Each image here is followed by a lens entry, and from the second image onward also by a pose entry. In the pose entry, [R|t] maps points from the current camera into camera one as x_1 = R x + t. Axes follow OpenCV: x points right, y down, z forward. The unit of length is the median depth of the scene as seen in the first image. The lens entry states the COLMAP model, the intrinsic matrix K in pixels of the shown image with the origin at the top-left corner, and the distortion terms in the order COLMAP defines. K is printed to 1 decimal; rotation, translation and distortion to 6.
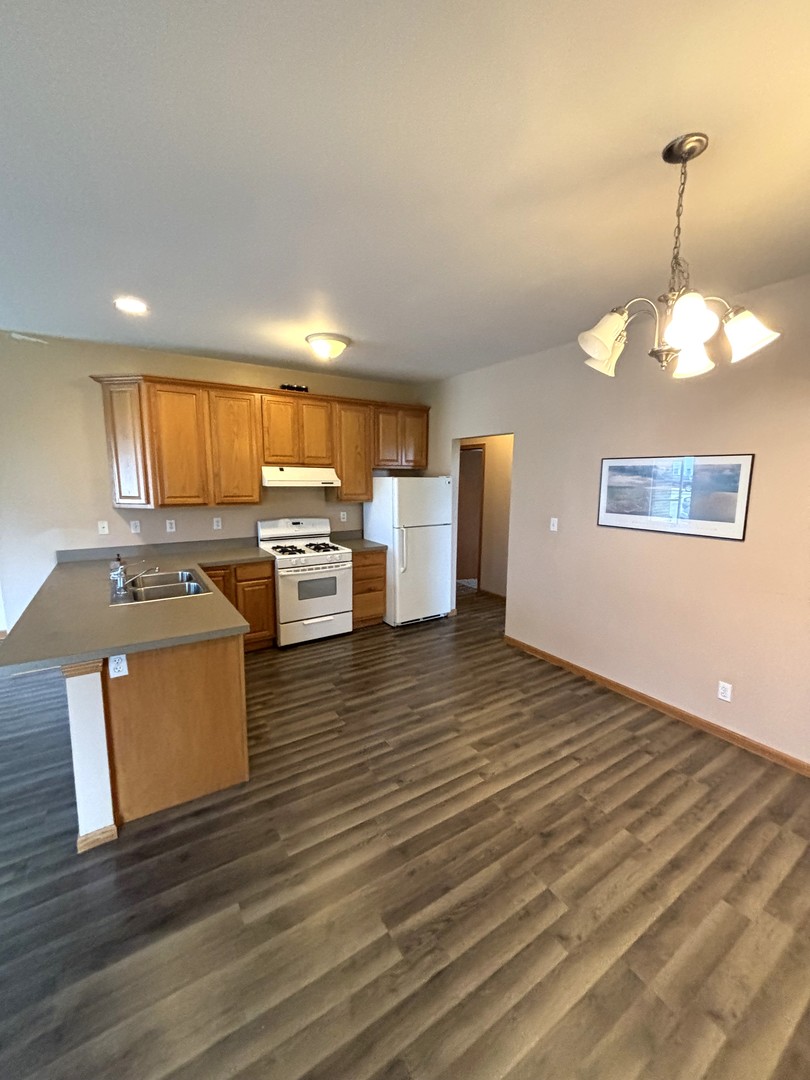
lens RADIAL K [[435.7, 0, 404.6], [0, 435.7, 545.1], [0, 0, 1]] dist [0.000084, -0.000269]
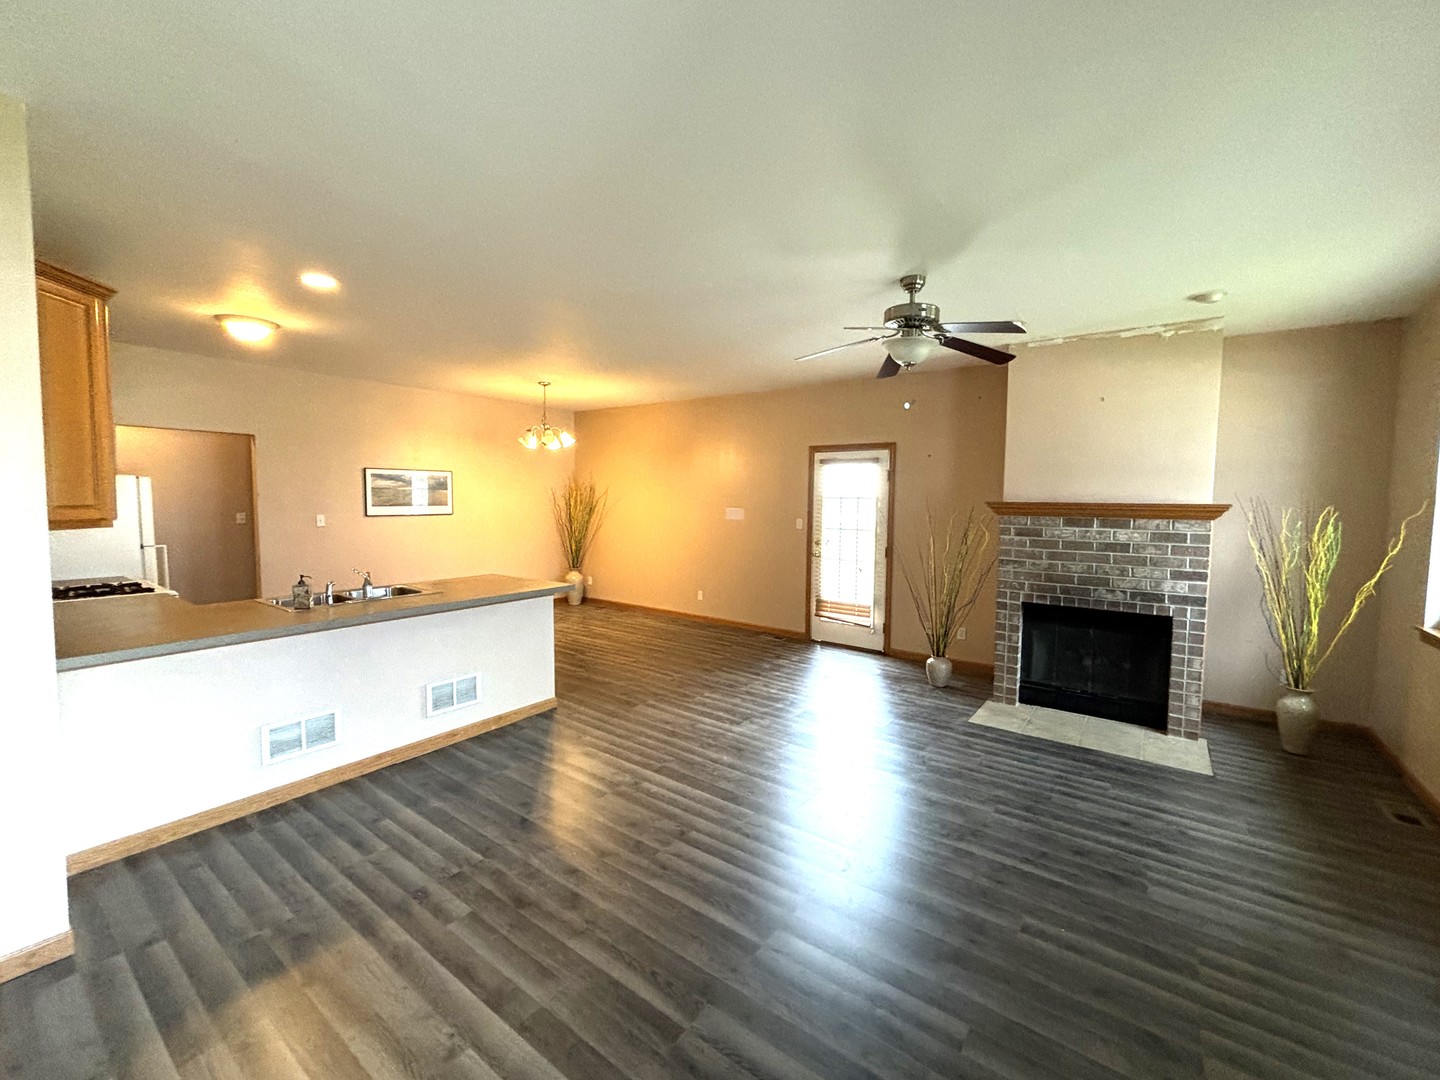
lens RADIAL K [[580.9, 0, 722.7], [0, 580.9, 538.9], [0, 0, 1]] dist [0.000084, -0.000269]
pose [[-0.354590, -0.078644, 0.931709, -1.458734], [0.133826, 0.981929, 0.133815, -0.061917], [-0.925395, 0.172136, -0.337657, 0.528300]]
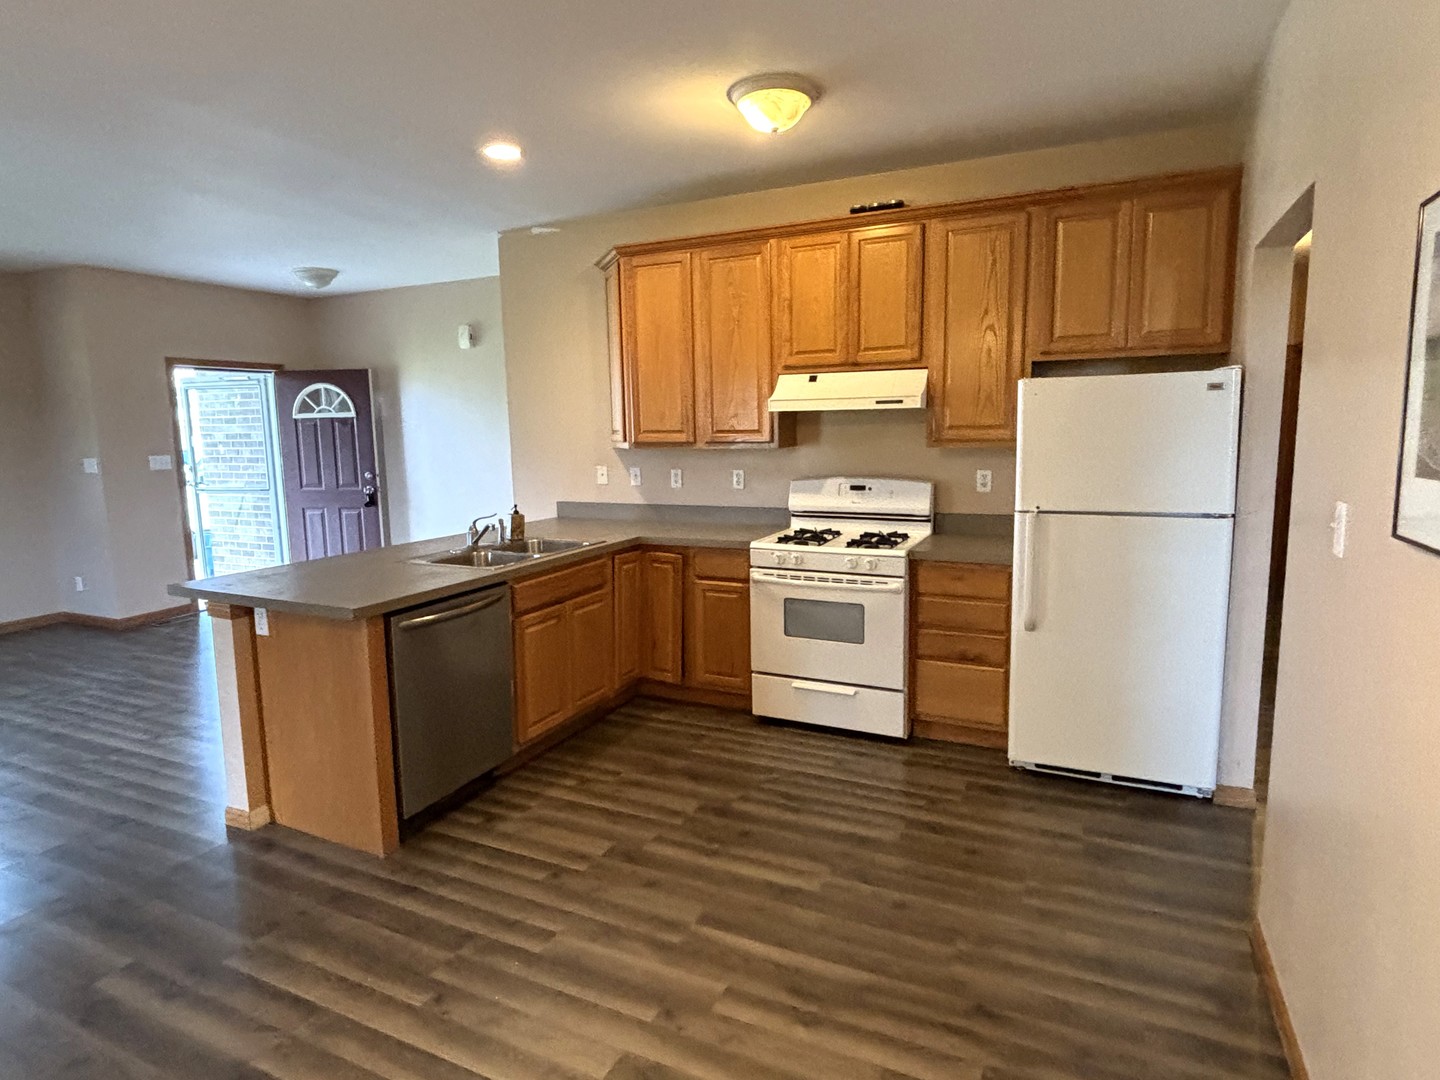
lens RADIAL K [[803.0, 0, 719.2], [0, 803.0, 530.8], [0, 0, 1]] dist [0.008362, -0.005566]
pose [[0.518054, 0.095189, -0.850035, 0.531933], [-0.115298, 0.992490, 0.040873, -0.024758], [0.847541, 0.076833, 0.525139, 0.475176]]
